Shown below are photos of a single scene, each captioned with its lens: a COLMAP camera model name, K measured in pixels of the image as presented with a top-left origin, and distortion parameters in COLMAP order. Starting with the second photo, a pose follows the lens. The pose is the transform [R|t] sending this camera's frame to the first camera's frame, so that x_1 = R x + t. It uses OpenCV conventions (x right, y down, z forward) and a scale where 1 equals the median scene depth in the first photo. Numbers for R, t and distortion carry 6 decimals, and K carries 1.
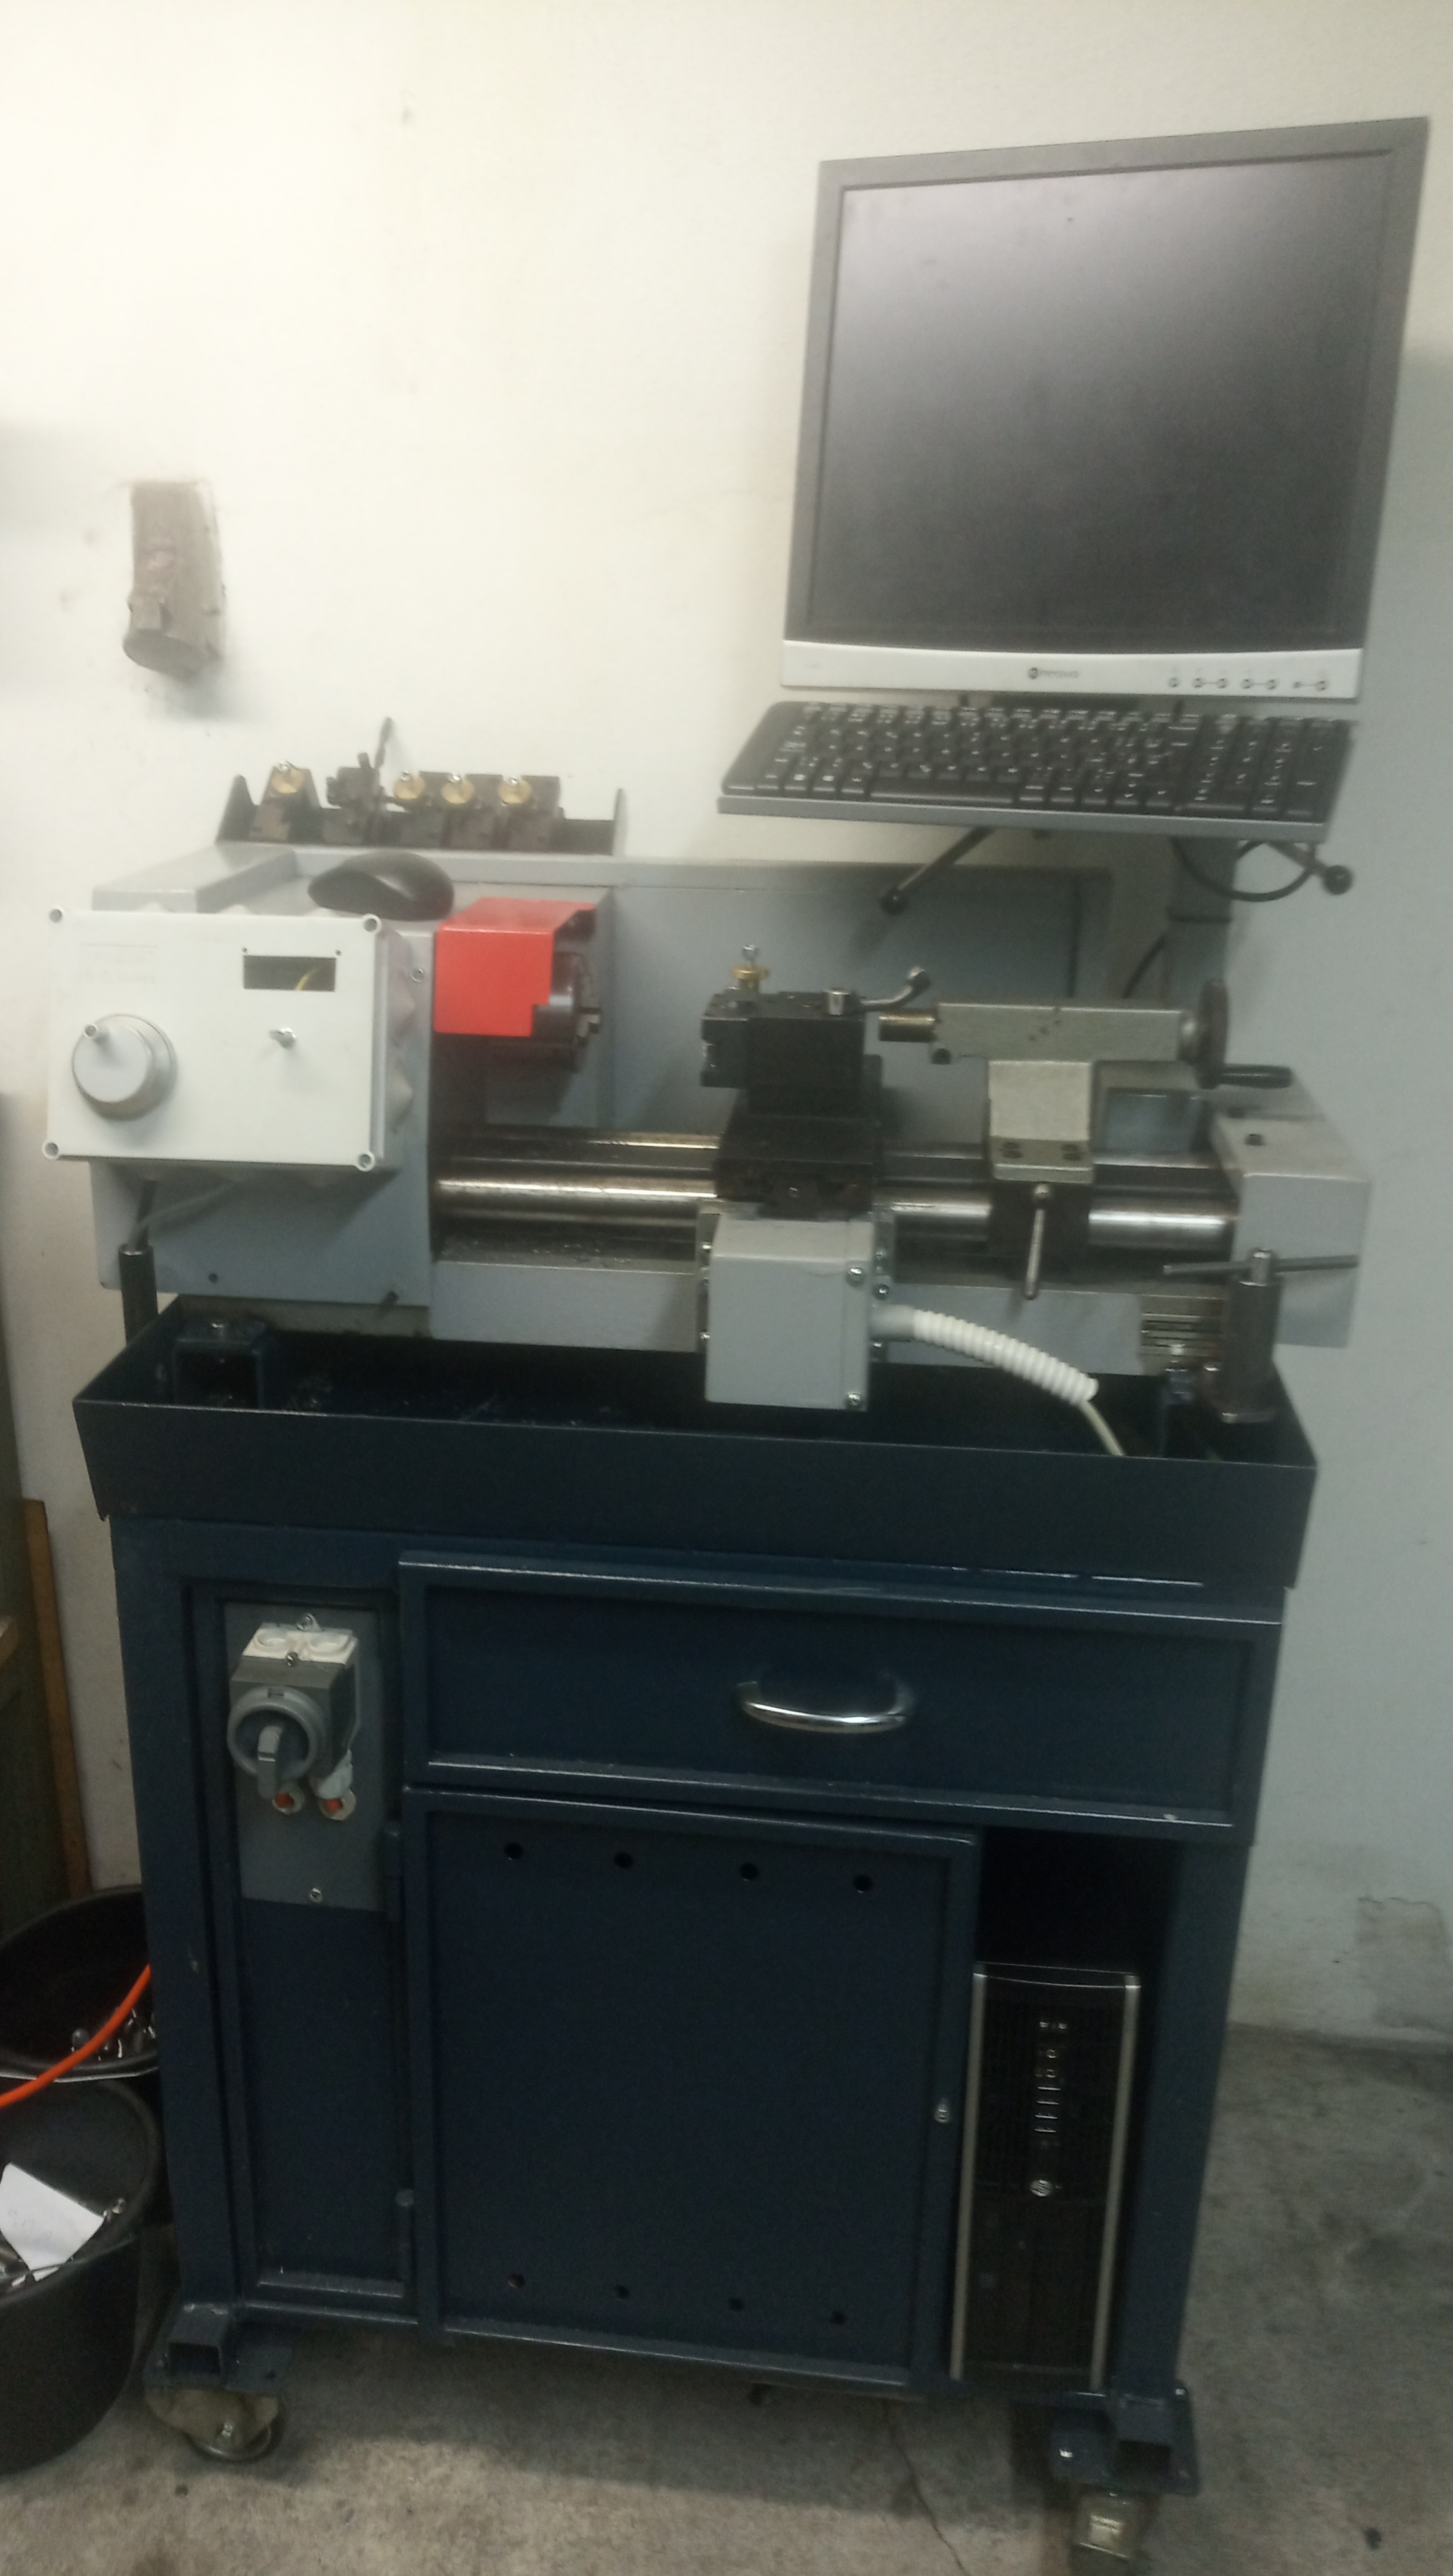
lens RADIAL K [[1913.4, 0, 726.5], [0, 1913.4, 1288.0], [0, 0, 1]] dist [0.024795, -0.038678]
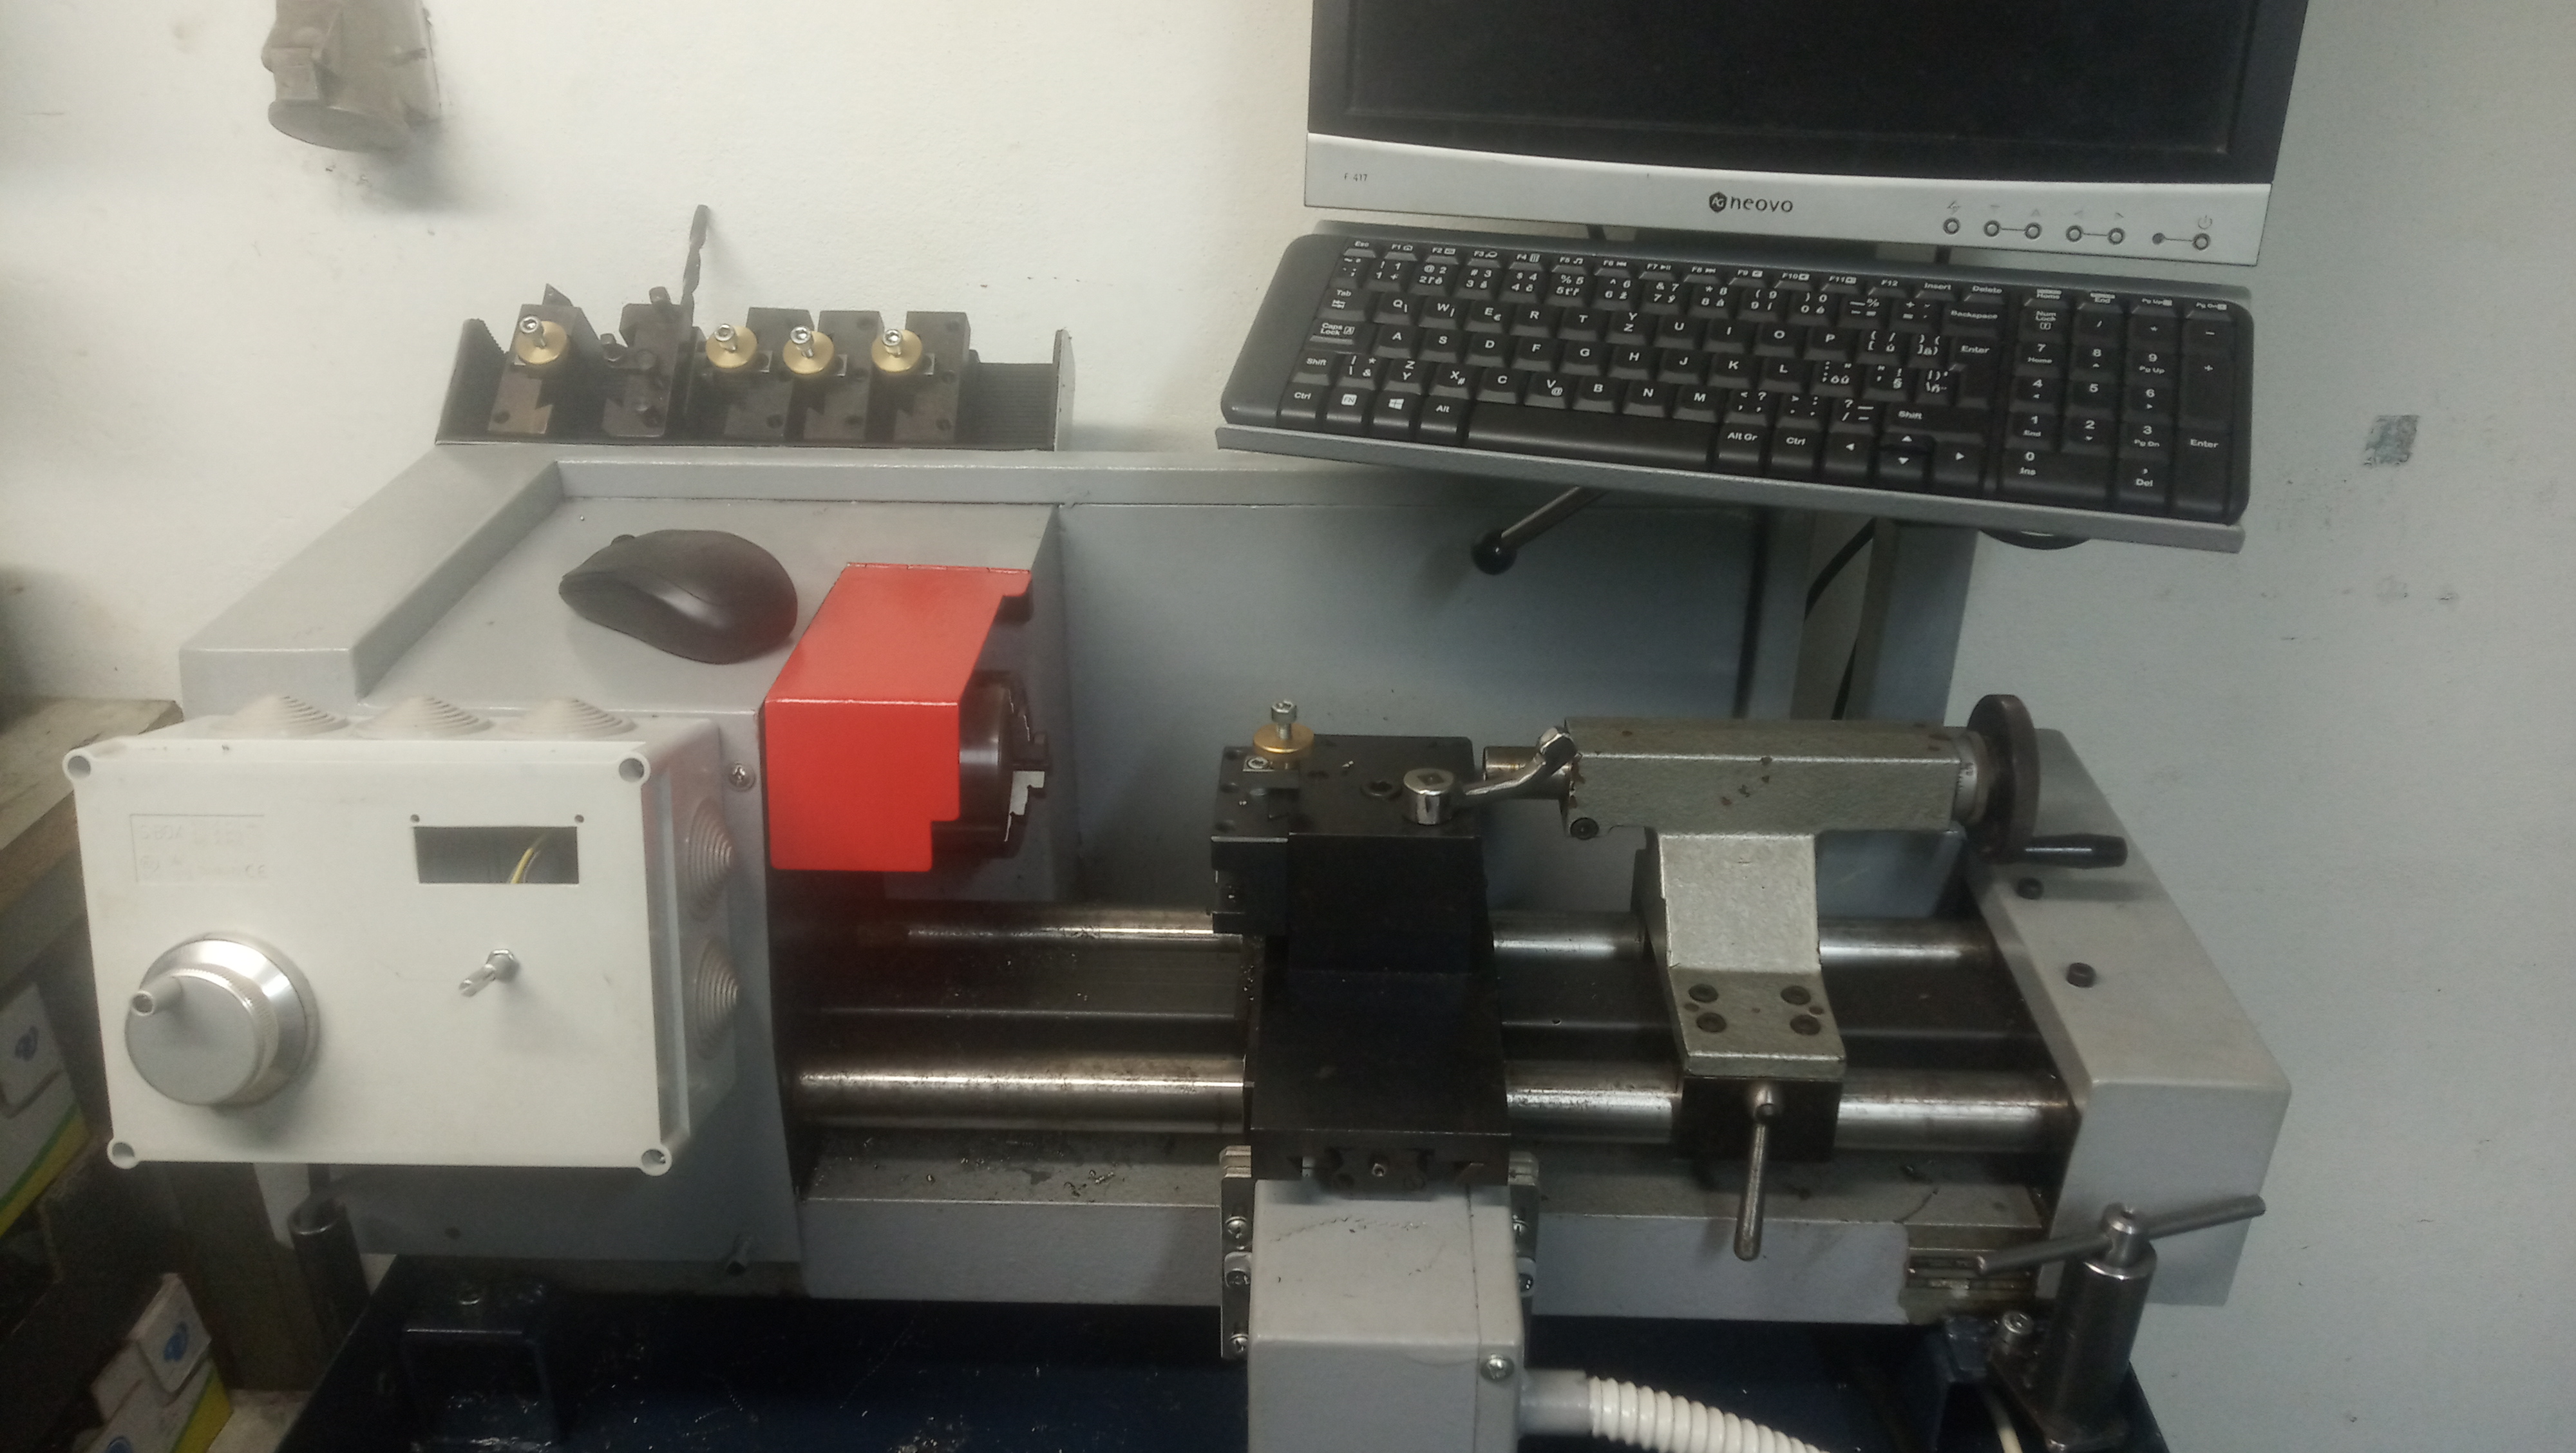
lens RADIAL K [[1913.4, 0, 1309.5], [0, 1913.4, 724.0], [0, 0, 1]] dist [0.024795, -0.038678]
pose [[0.997942, -0.042093, 0.048364, -0.008570], [0.035331, 0.990482, 0.133029, -0.244176], [-0.053503, -0.131047, 0.989931, 0.376377]]
